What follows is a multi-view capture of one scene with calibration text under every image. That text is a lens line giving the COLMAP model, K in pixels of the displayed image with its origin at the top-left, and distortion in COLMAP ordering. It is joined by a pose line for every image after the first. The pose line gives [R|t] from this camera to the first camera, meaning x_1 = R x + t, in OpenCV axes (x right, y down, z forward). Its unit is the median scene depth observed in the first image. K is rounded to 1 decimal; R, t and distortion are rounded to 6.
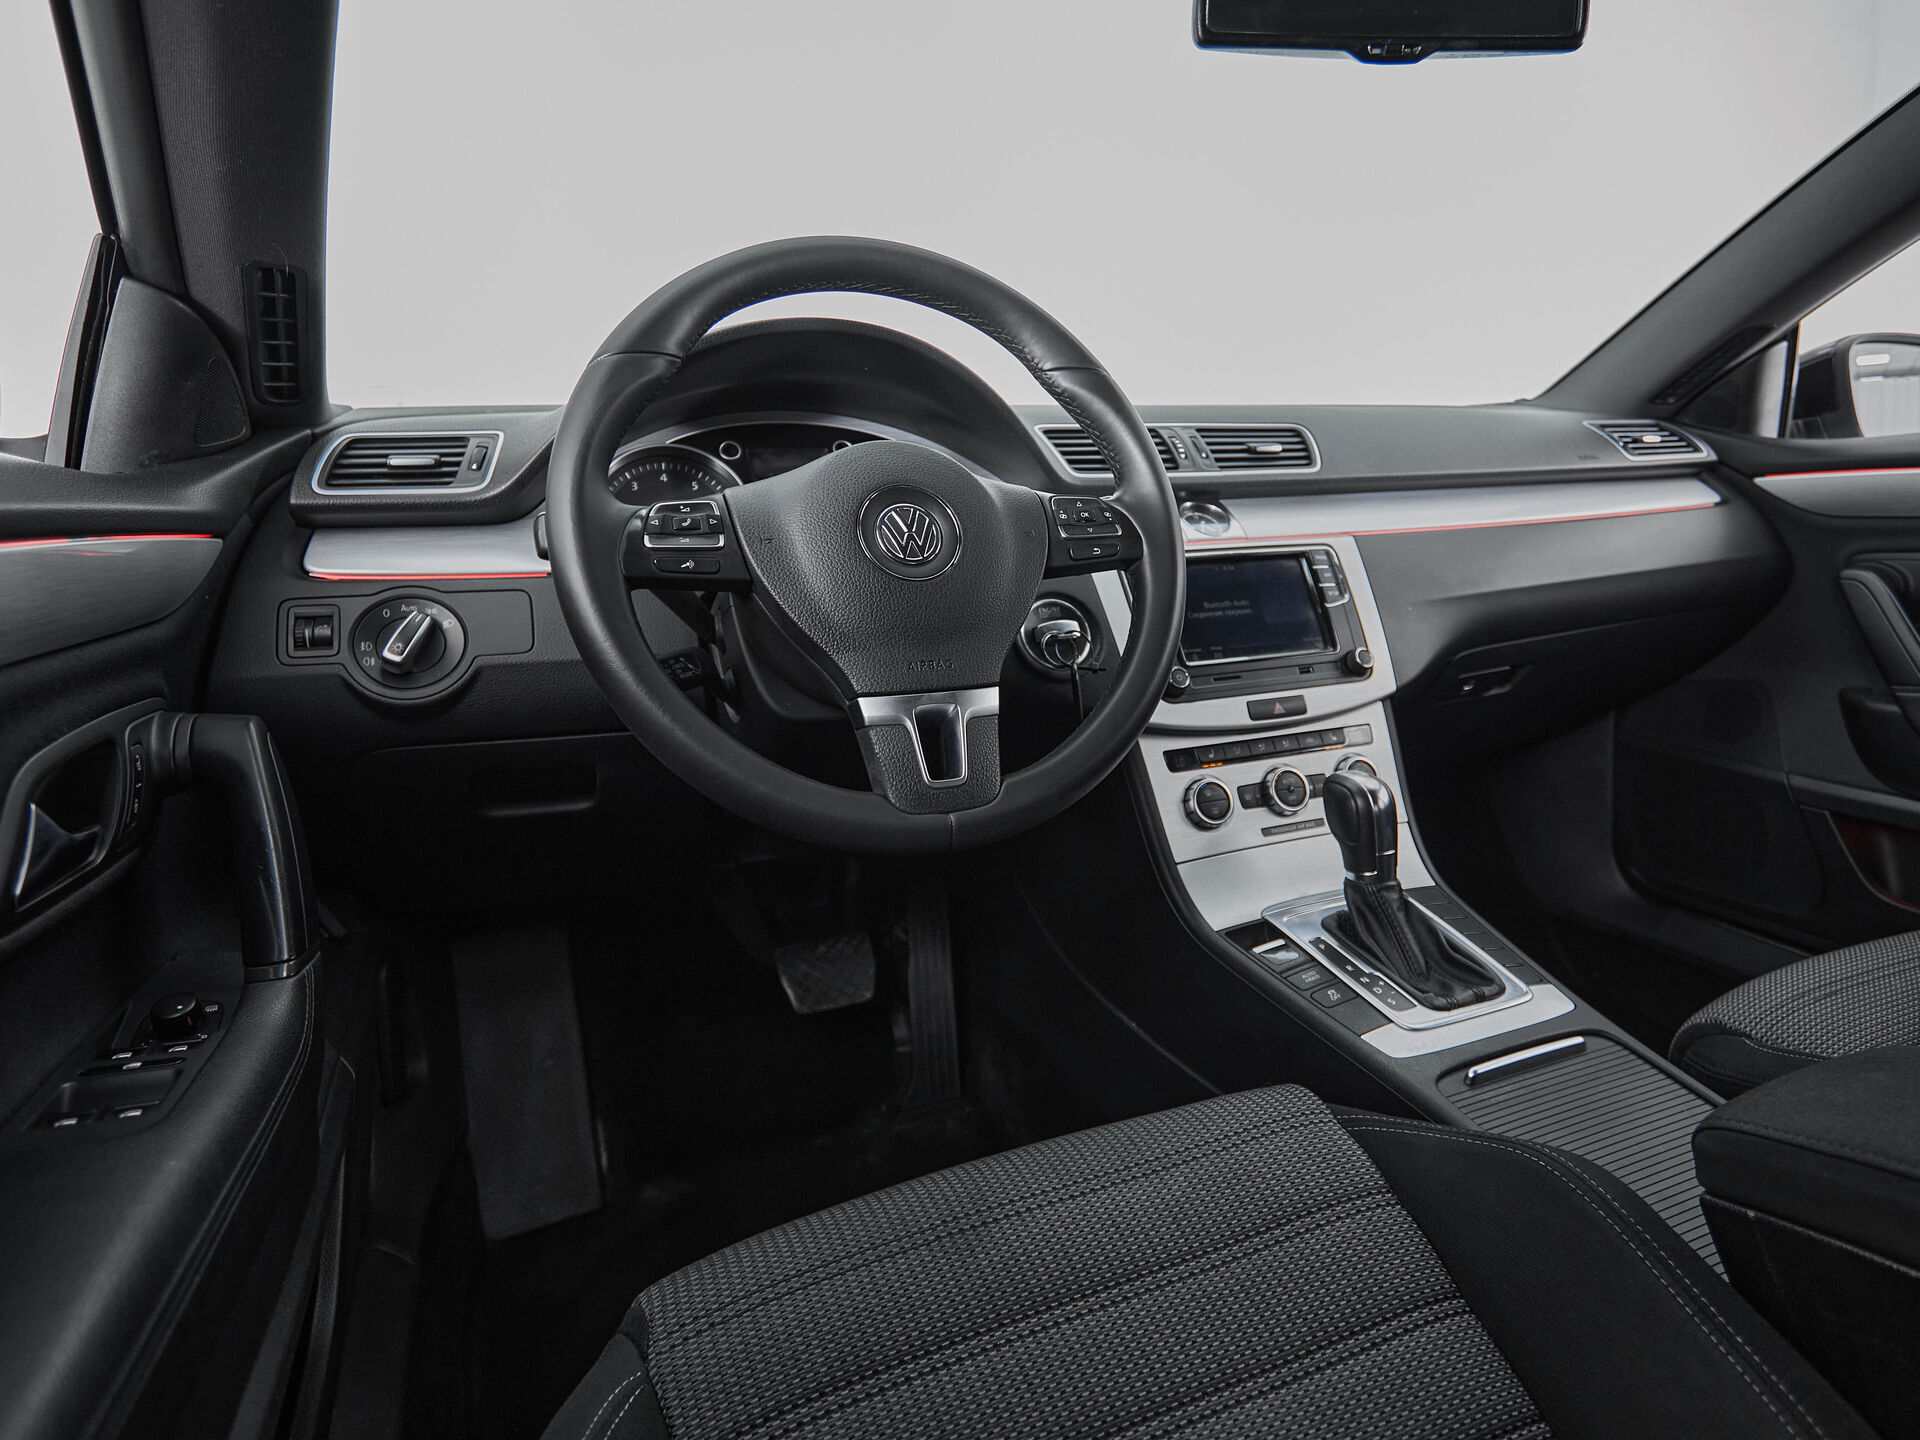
lens RADIAL K [[1143.2, 0, 1060.0], [0, 1143.2, 704.2], [0, 0, 1]] dist [-0.019496, 0.009136]
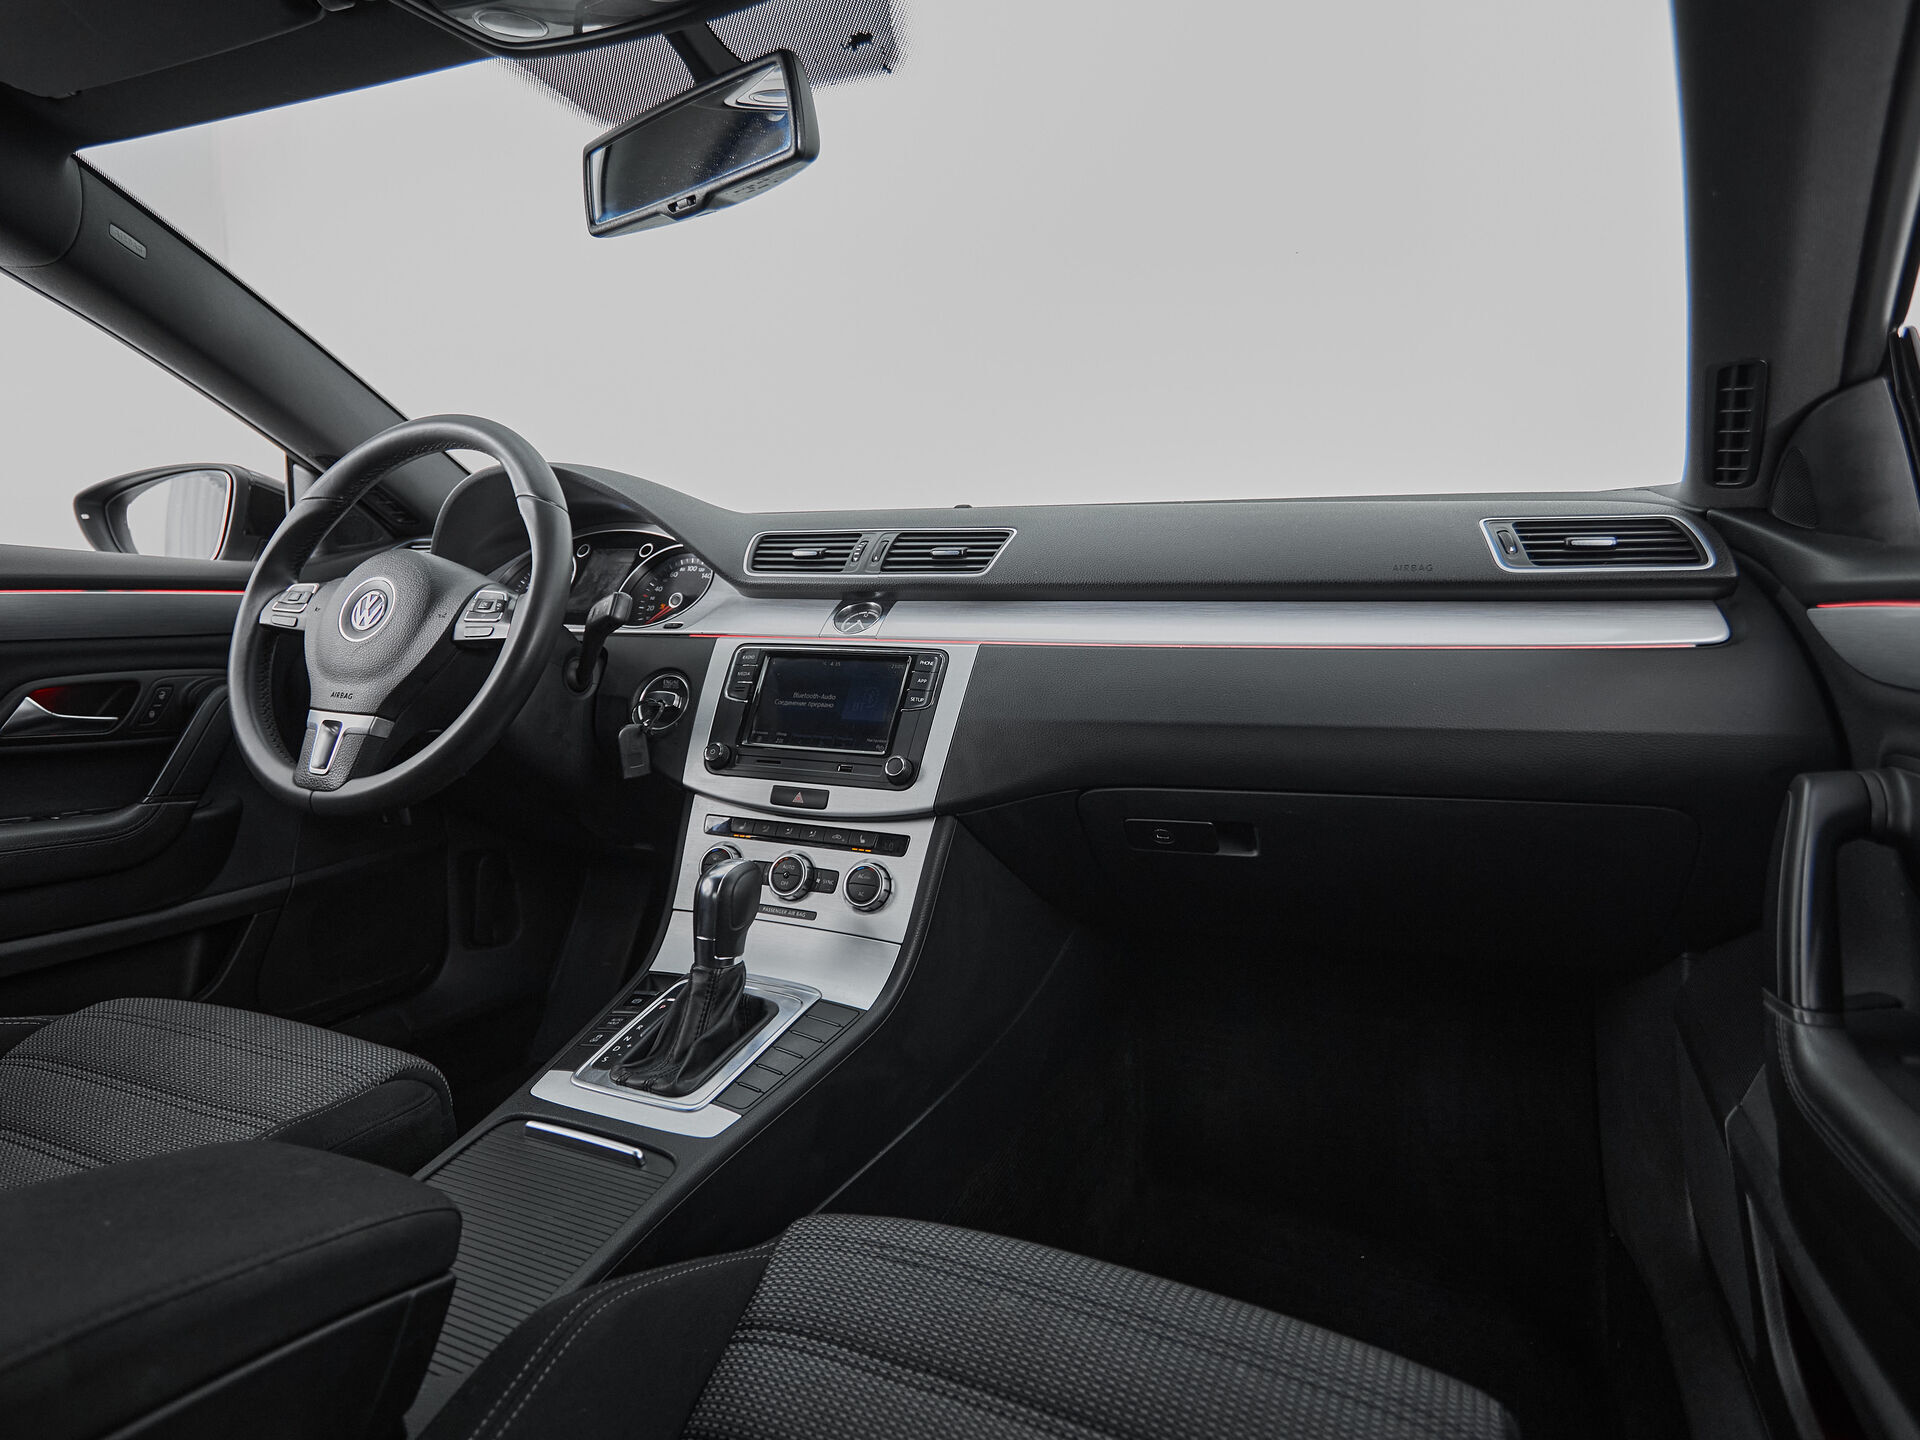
lens RADIAL K [[1143.2, 0, 1014.5], [0, 1143.2, 688.0], [0, 0, 1]] dist [-0.019496, 0.009136]
pose [[0.666870, 0.098259, -0.738667, 1.079008], [-0.162458, 0.986595, -0.015429, -0.110967], [0.727249, 0.130291, 0.673894, 0.413300]]
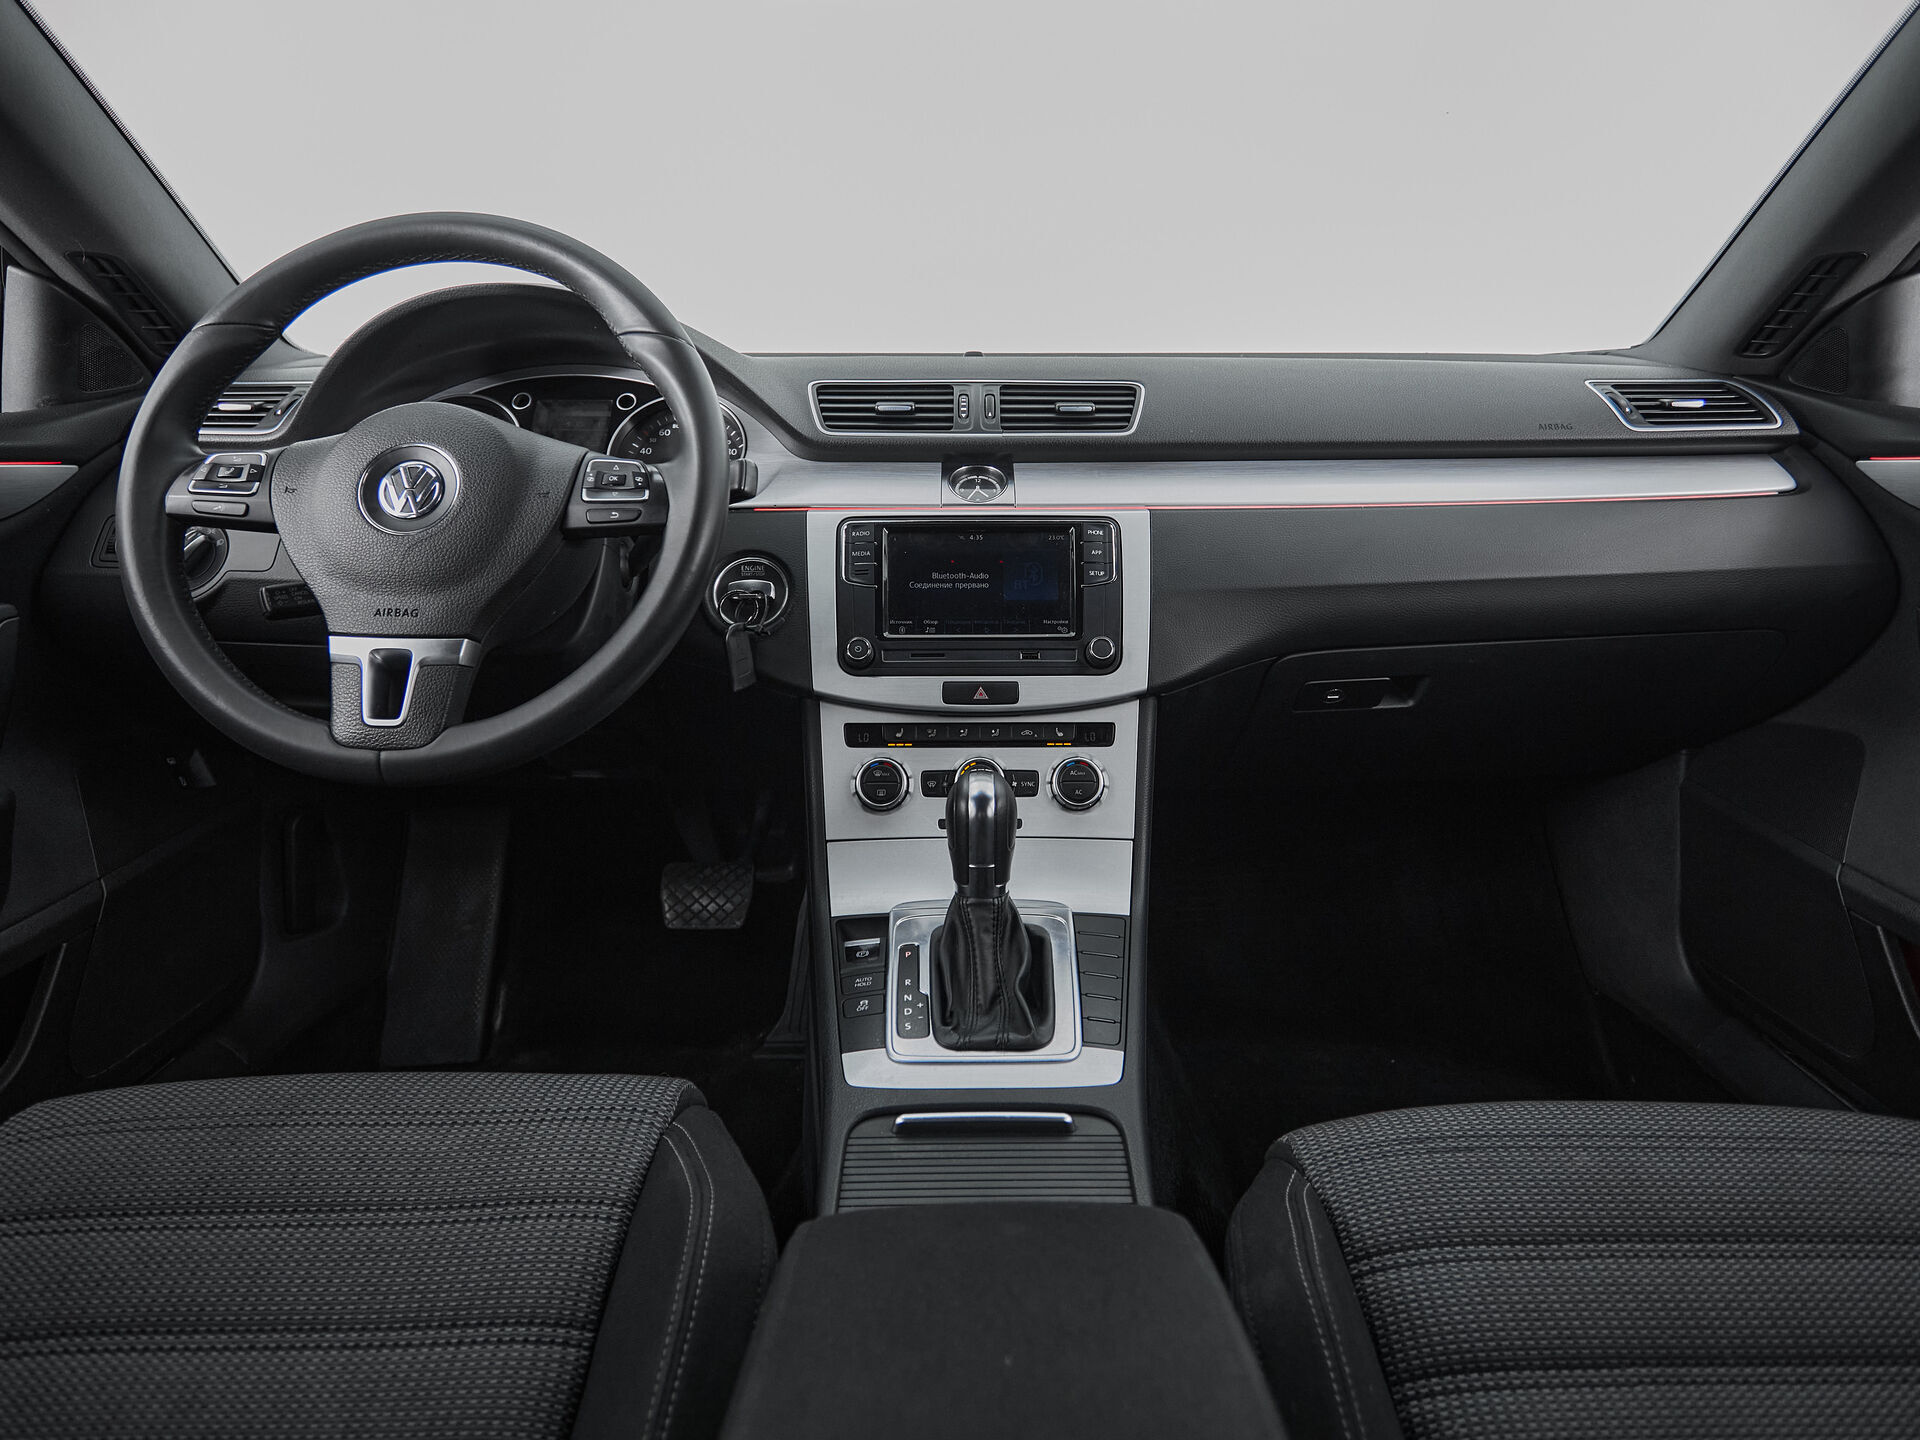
lens RADIAL K [[1143.2, 0, 997.3], [0, 1143.2, 665.5], [0, 0, 1]] dist [-0.019496, 0.009136]
pose [[0.918396, 0.103281, -0.381945, 0.545614], [-0.098378, 0.994622, 0.032400, -0.049335], [0.383237, 0.007819, 0.923617, 0.150033]]
